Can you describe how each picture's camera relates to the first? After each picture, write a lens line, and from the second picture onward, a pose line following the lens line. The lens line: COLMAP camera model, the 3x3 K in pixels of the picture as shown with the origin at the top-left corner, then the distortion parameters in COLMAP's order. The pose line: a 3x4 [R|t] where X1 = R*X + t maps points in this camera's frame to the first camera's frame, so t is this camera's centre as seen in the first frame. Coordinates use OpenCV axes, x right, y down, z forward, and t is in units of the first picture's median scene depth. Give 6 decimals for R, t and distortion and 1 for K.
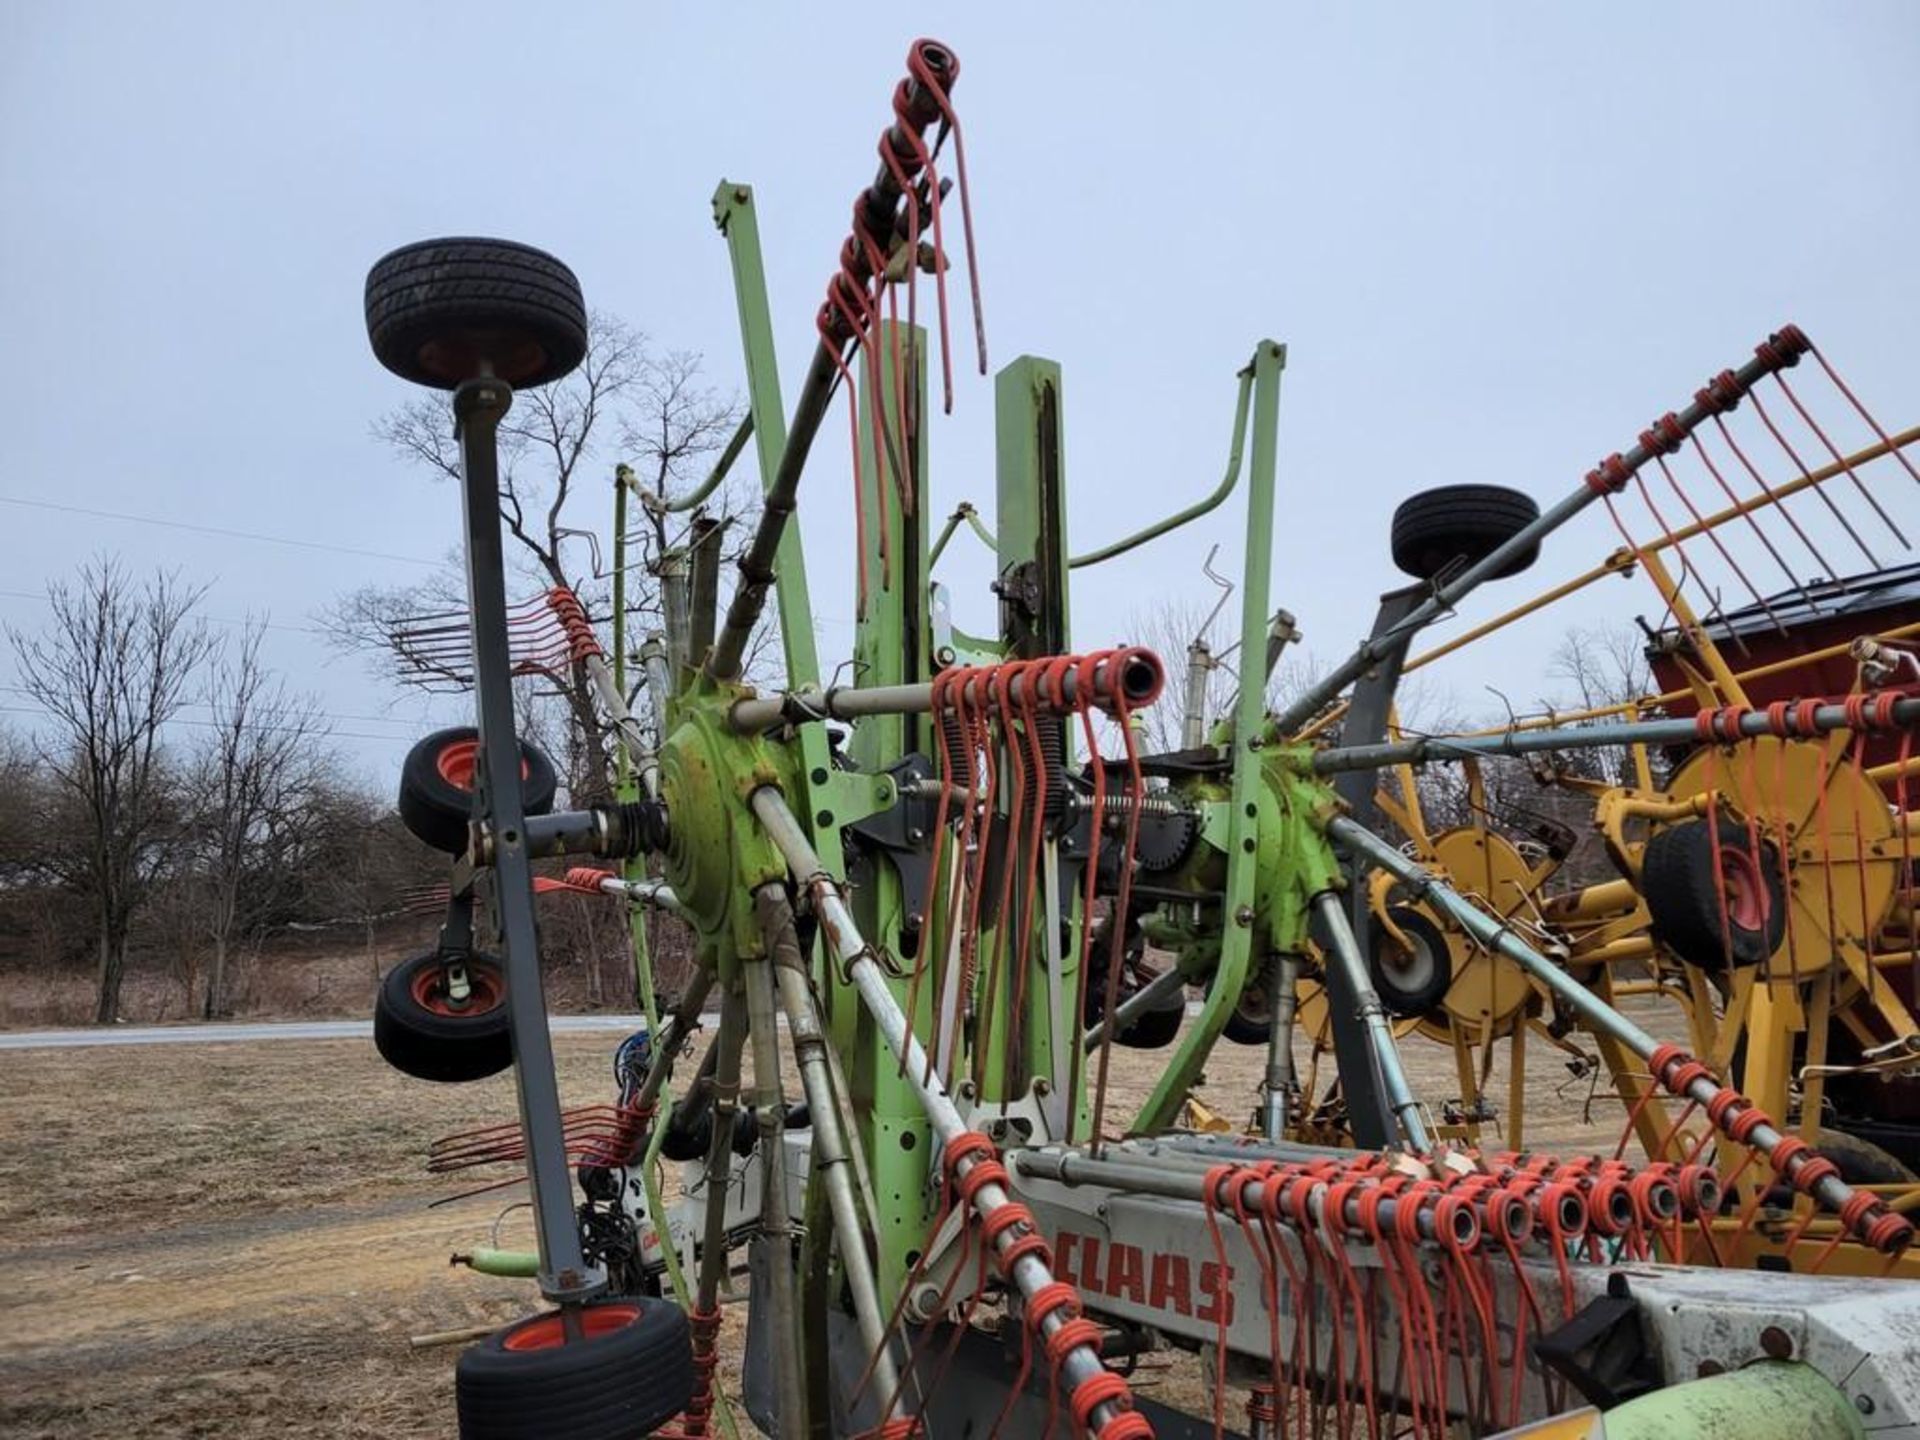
lens RADIAL K [[1467.9, 0, 960.0], [0, 1467.9, 720.0], [0, 0, 1]] dist [0.071703, -0.048394]
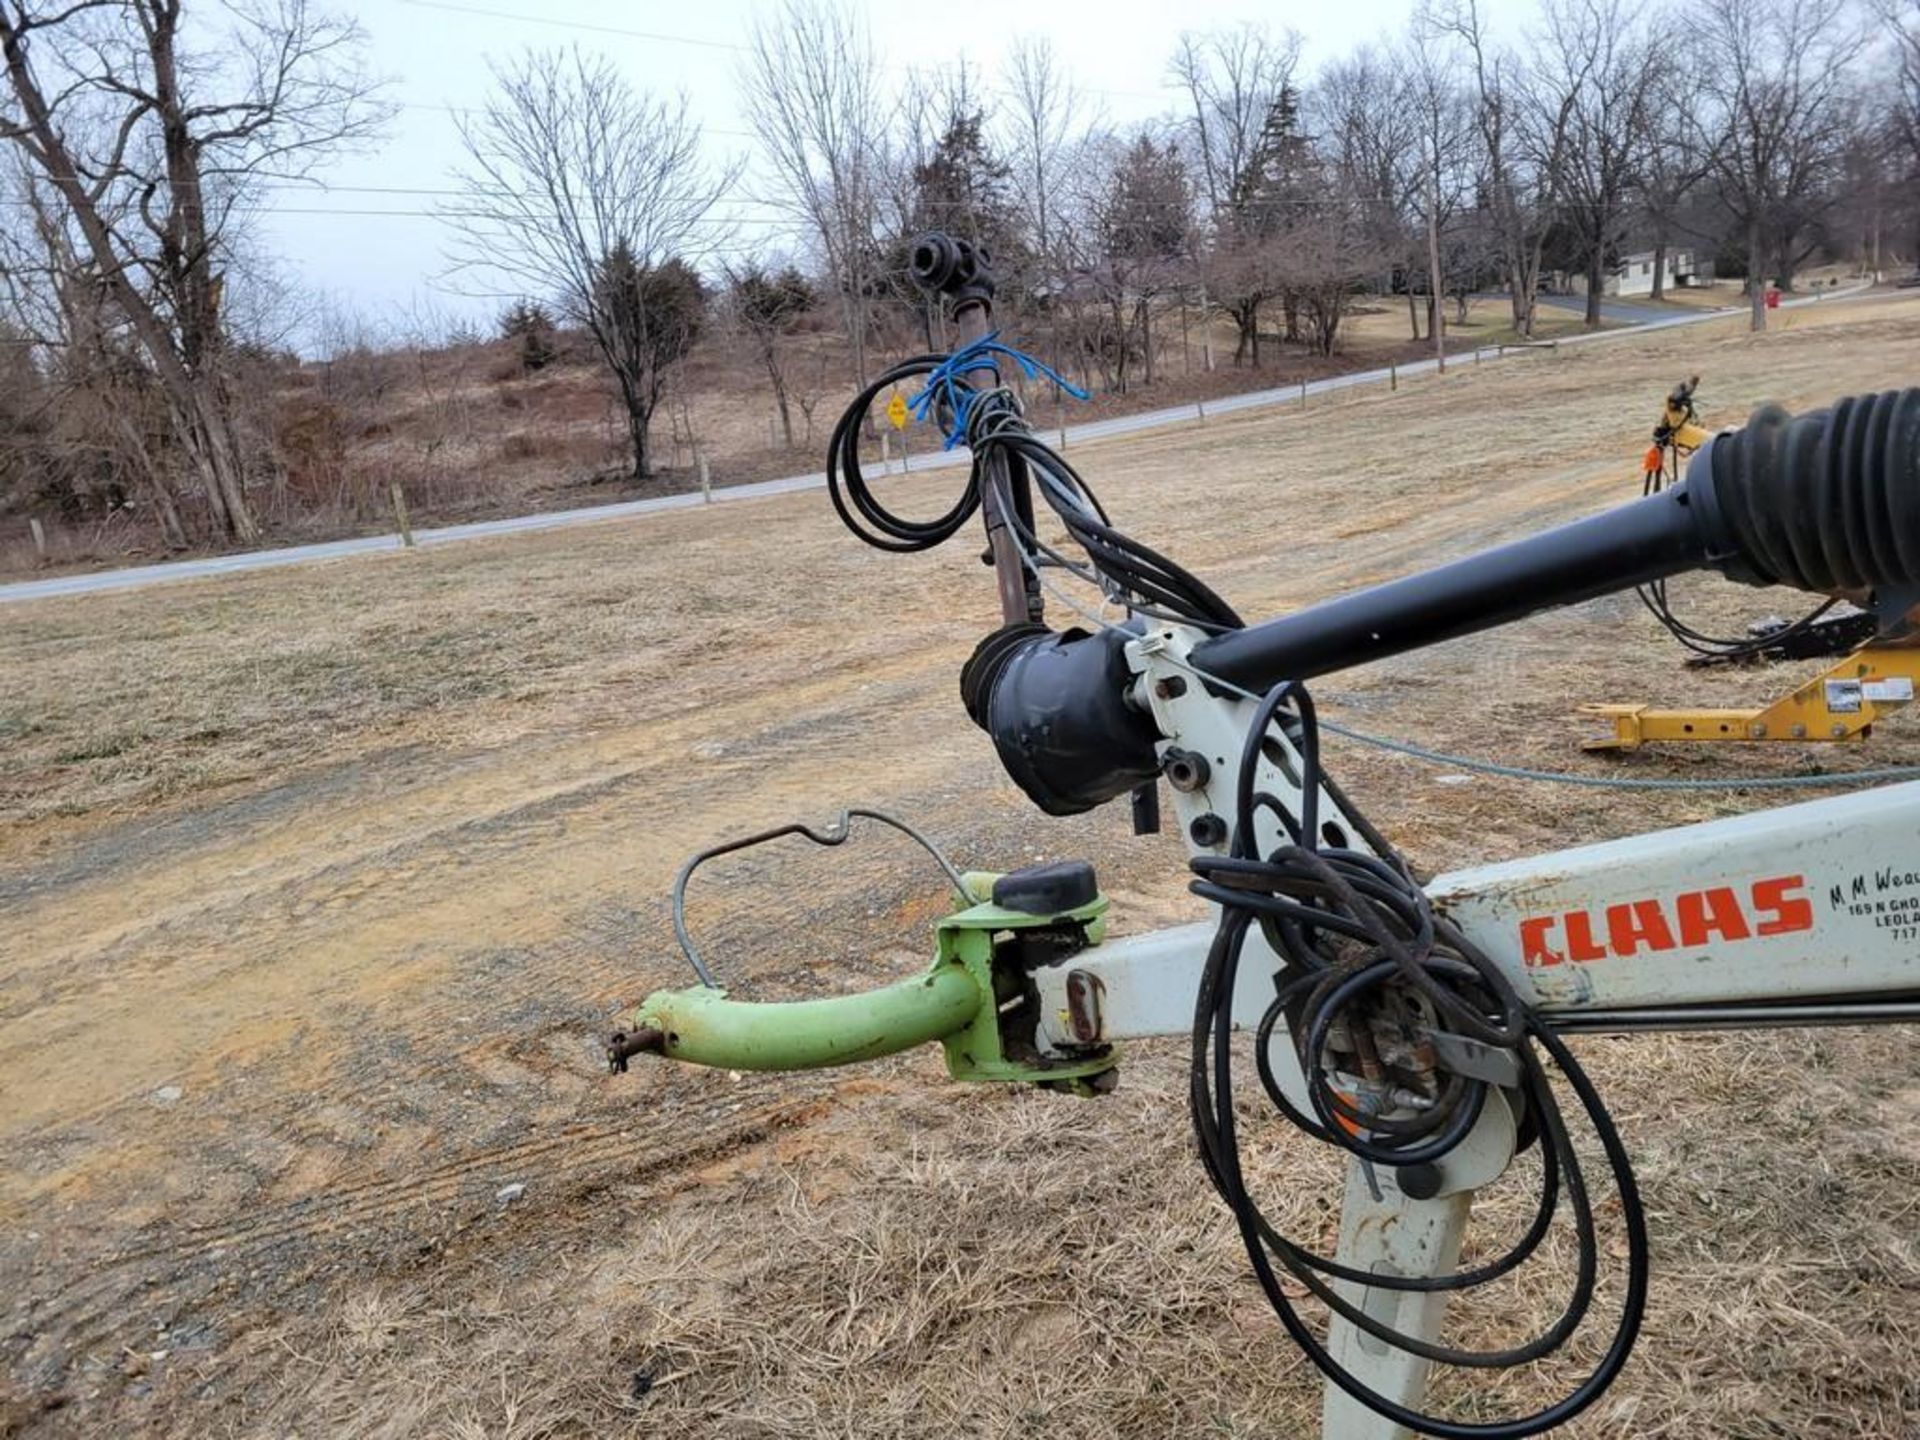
lens RADIAL K [[1337.3, 0, 902.5], [0, 1337.3, 714.9], [0, 0, 1]] dist [0.059445, -0.049783]
pose [[0.948883, -0.167168, 0.267722, -0.378114], [0.067330, 0.935906, 0.345754, 0.210905], [-0.308362, -0.310055, 0.899321, 0.800780]]
